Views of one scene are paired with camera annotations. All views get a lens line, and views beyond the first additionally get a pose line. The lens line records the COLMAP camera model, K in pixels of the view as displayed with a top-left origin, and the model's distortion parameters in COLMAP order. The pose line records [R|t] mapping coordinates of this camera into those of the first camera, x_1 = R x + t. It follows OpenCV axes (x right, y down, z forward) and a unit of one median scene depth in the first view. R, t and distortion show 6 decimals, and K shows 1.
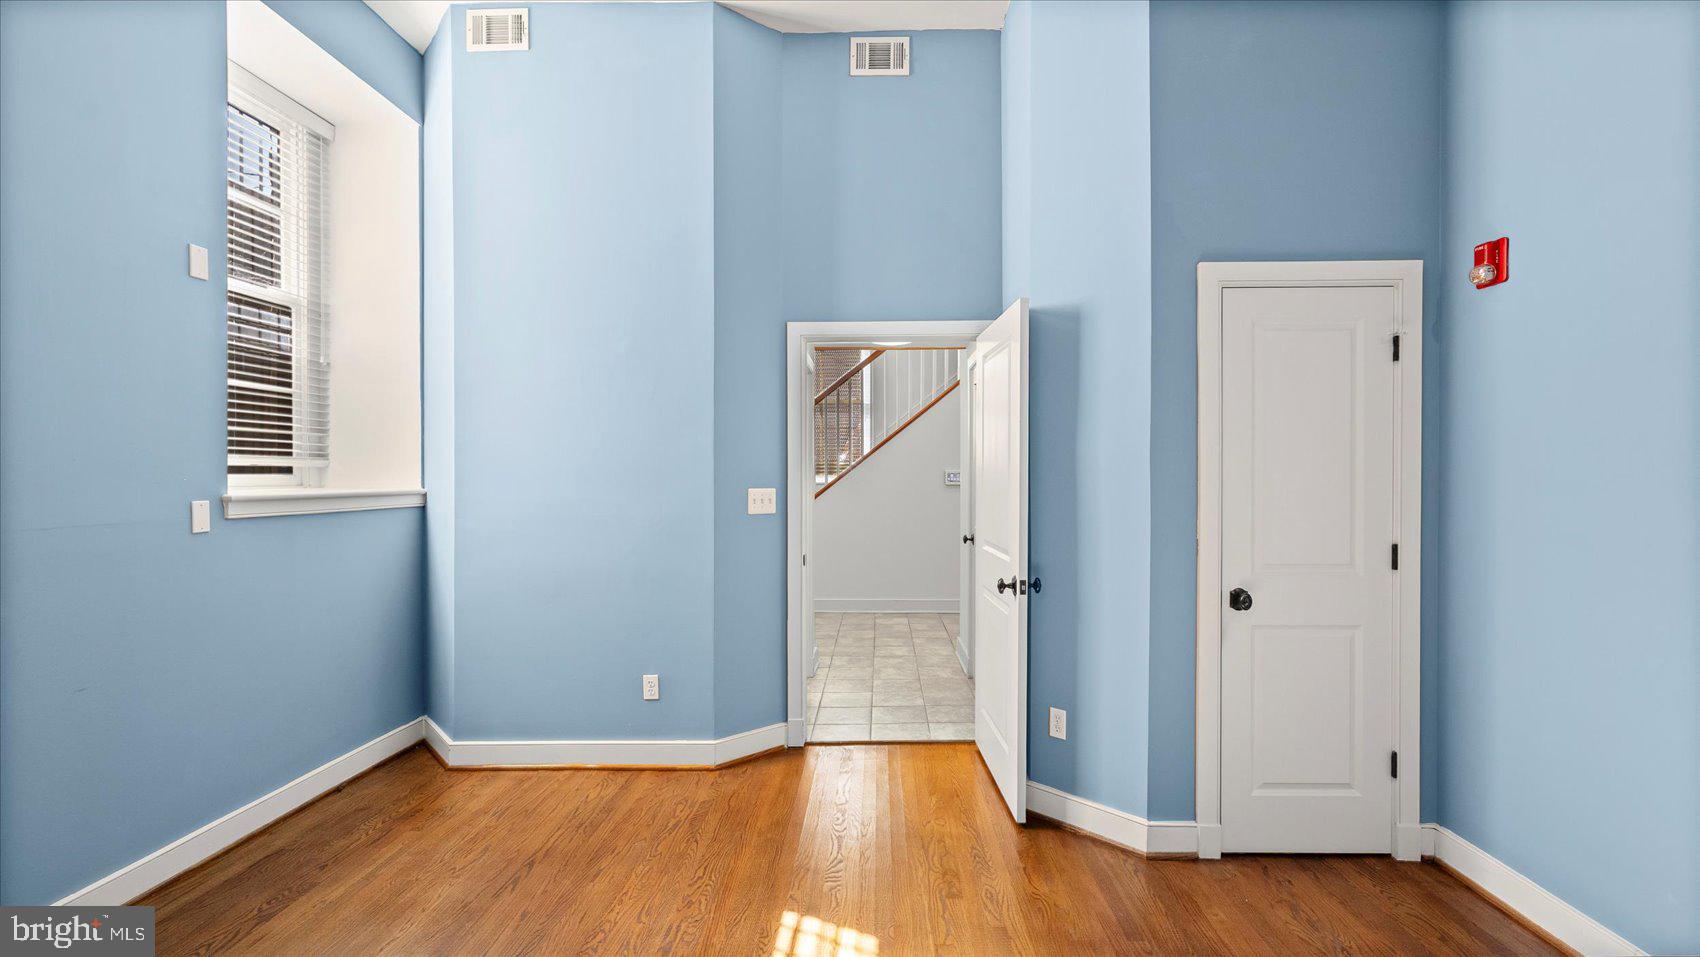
lens RADIAL K [[767.9, 0, 853.7], [0, 767.9, 481.4], [0, 0, 1]] dist [-0.004697, -0.000517]
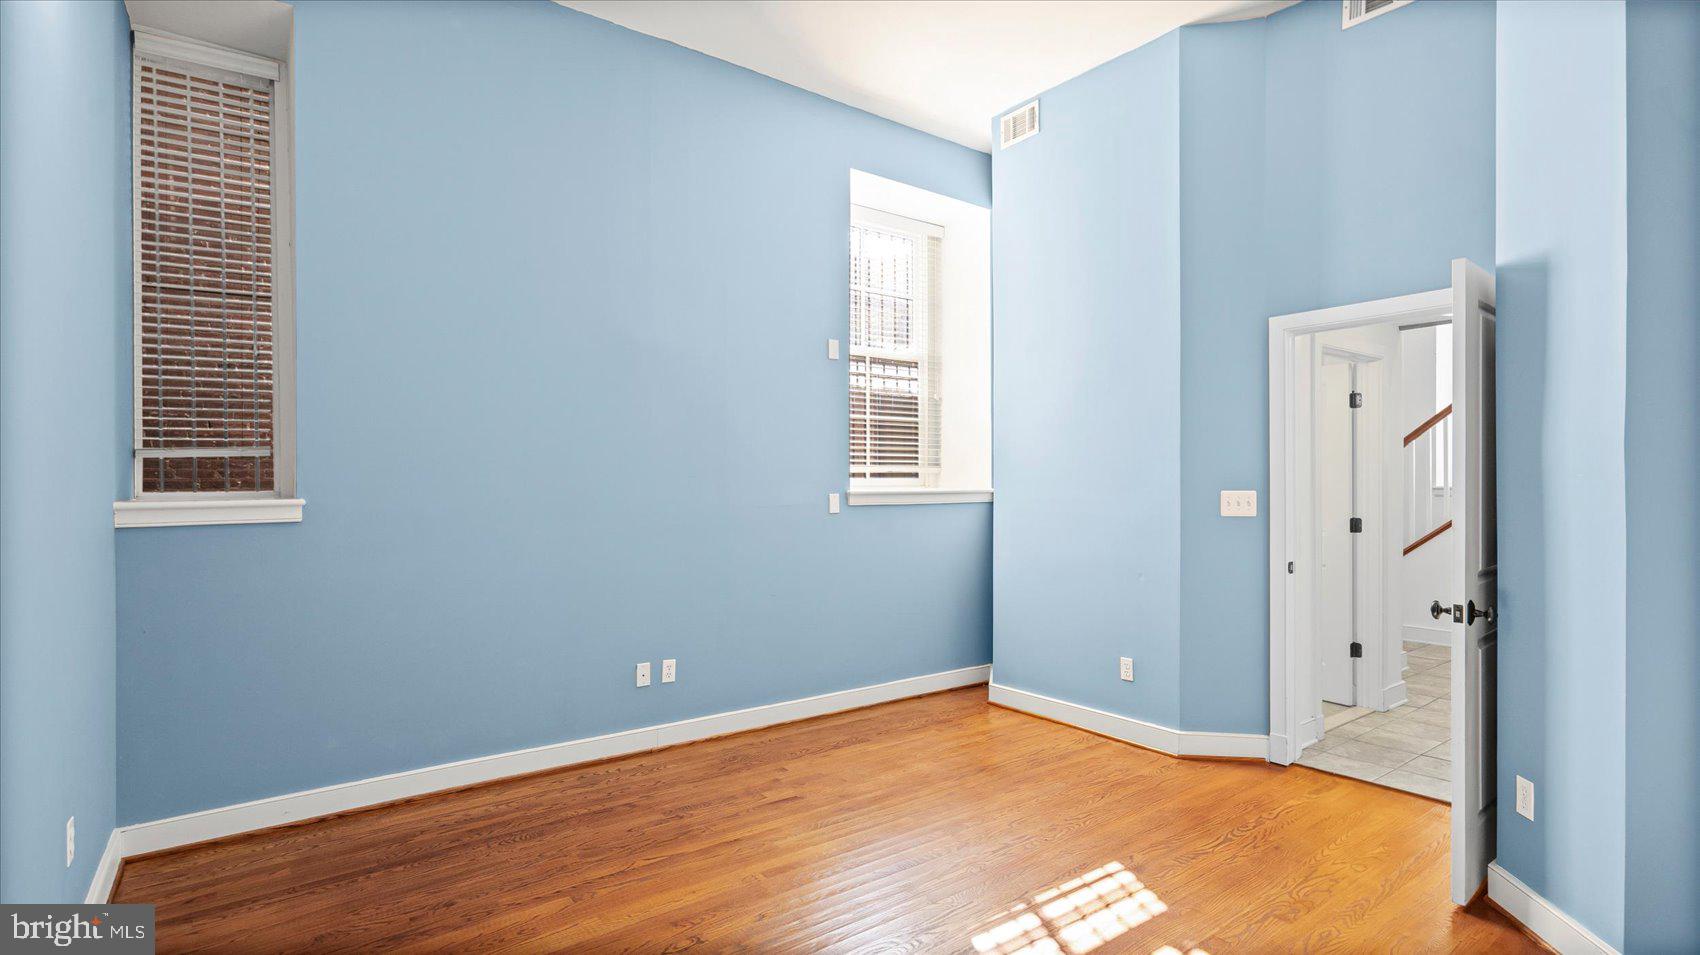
lens RADIAL K [[802.7, 0, 855.8], [0, 802.7, 482.2], [0, 0, 1]] dist [-0.001573, -0.000419]
pose [[0.617486, 0.001163, -0.786581, 0.405616], [-0.004460, 0.999988, -0.002023, 0.002342], [0.786569, 0.004757, 0.617484, -0.025299]]
